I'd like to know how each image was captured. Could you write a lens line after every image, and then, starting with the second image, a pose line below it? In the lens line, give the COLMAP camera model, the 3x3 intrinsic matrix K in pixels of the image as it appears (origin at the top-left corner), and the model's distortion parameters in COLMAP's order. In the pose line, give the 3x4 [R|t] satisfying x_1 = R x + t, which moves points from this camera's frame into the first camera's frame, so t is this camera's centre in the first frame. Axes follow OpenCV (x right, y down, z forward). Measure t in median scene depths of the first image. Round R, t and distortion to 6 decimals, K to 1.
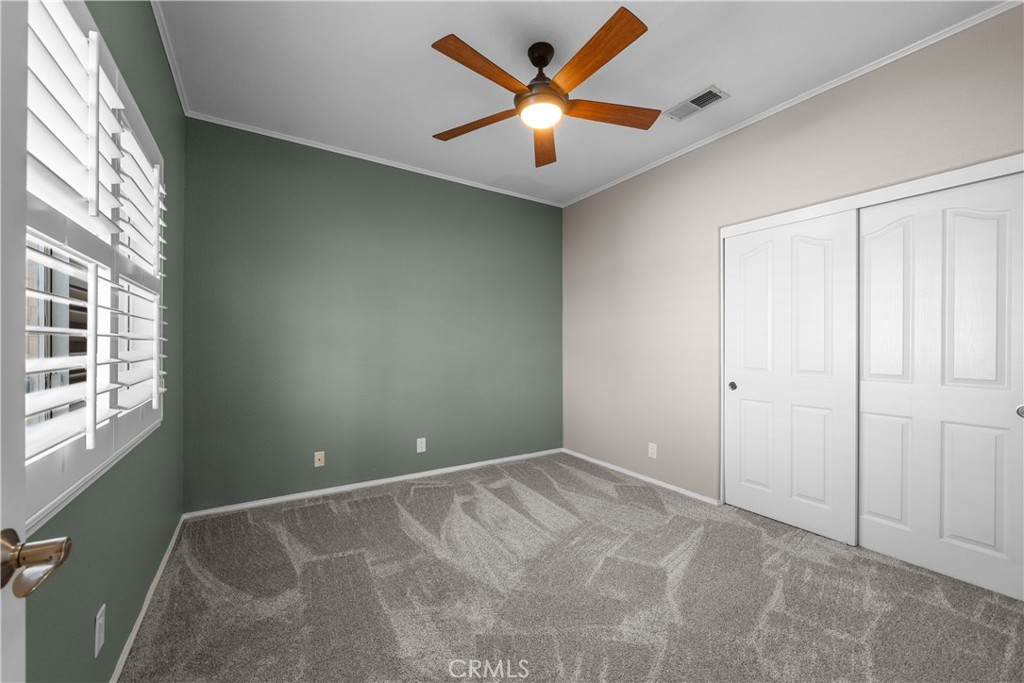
lens RADIAL K [[398.9, 0, 506.9], [0, 398.9, 345.5], [0, 0, 1]] dist [-0.000123, -0.000679]
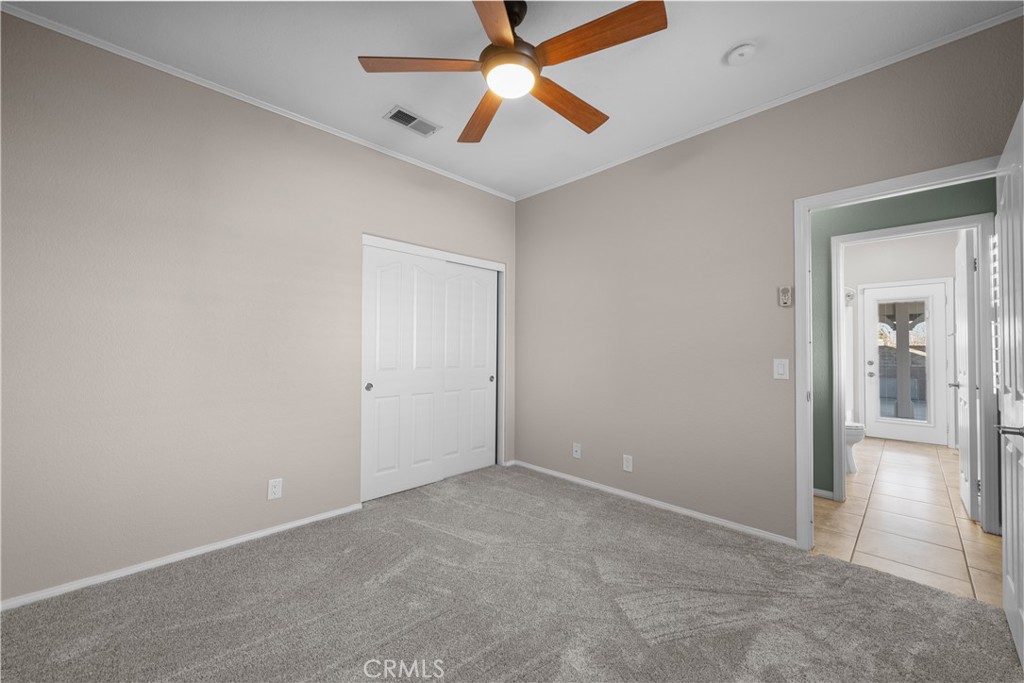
lens RADIAL K [[398.9, 0, 503.7], [0, 398.9, 340.8], [0, 0, 1]] dist [-0.000123, -0.000679]
pose [[-0.207429, 0.017613, 0.978092, -0.628205], [0.000163, 0.999839, -0.017970, -0.001100], [-0.978250, -0.003568, -0.207398, 1.005655]]
